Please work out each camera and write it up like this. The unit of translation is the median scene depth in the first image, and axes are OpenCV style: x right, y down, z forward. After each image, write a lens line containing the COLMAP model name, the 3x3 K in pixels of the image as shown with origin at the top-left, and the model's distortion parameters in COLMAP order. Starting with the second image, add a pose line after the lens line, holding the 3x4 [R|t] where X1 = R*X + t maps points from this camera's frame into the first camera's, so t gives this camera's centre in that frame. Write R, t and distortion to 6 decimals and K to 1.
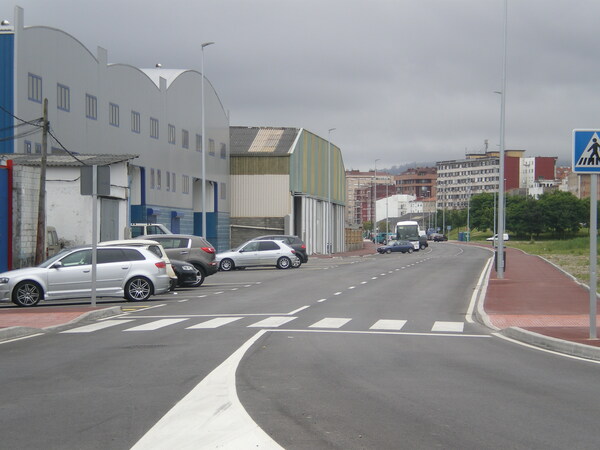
lens RADIAL K [[1878.3, 0, 300.0], [0, 1878.3, 225.0], [0, 0, 1]] dist [1.438164, -0.215686]
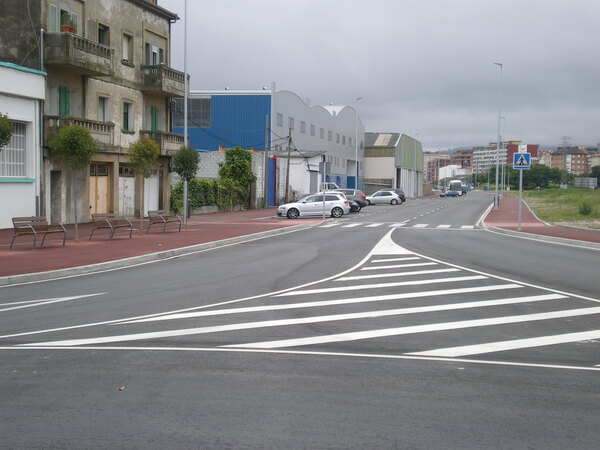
lens RADIAL K [[1044.9, 0, 300.0], [0, 1044.9, 225.0], [0, 0, 1]] dist [0.450029, -0.113448]
pose [[0.995879, 0.009444, -0.090194, -0.004603], [-0.005600, 0.999069, 0.042778, -0.002251], [0.090514, -0.042096, 0.995005, -0.111273]]
